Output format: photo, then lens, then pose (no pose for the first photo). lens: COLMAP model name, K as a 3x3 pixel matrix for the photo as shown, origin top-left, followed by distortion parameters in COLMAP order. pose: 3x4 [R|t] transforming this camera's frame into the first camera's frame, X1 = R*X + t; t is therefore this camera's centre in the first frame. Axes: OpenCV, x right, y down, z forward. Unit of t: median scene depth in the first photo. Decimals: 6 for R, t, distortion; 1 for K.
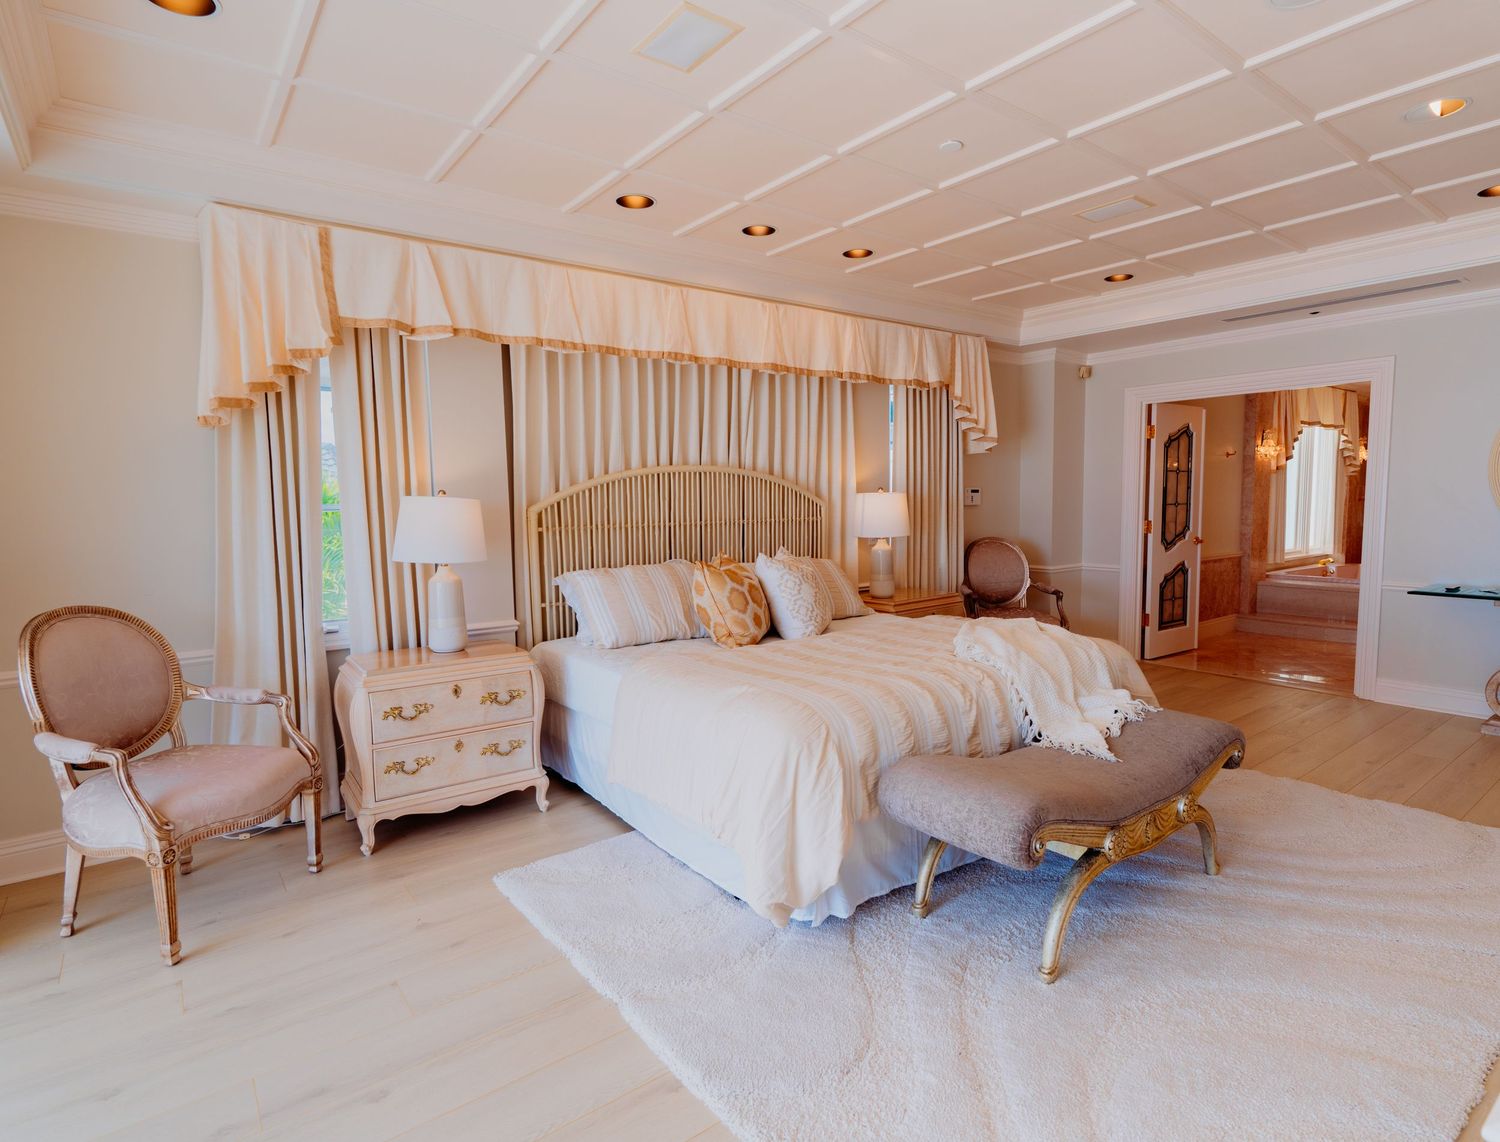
lens RADIAL K [[800.4, 0, 747.7], [0, 800.4, 564.5], [0, 0, 1]] dist [-0.000643, 0.000052]
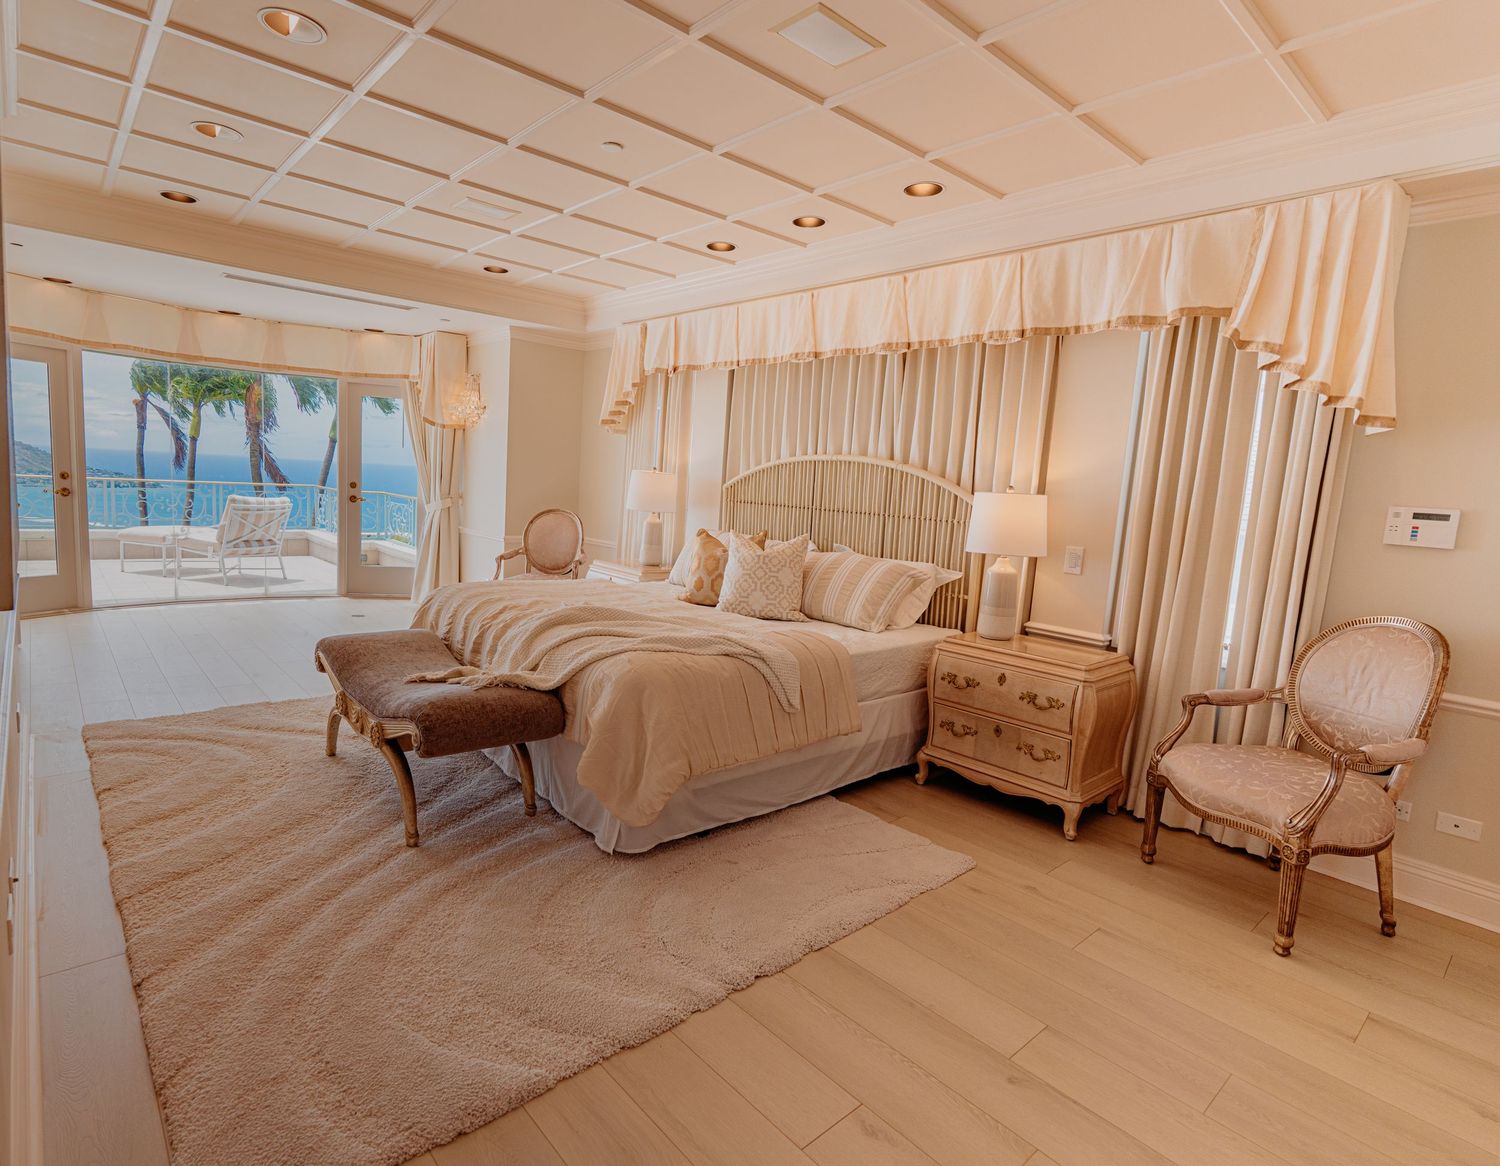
lens RADIAL K [[797.7, 0, 711.6], [0, 797.7, 589.9], [0, 0, 1]] dist [-0.016069, 0.000071]
pose [[0.070224, 0.148852, -0.986363, 0.772739], [-0.138901, 0.980630, 0.138098, -0.061365], [0.987813, 0.127309, 0.089539, 0.623040]]
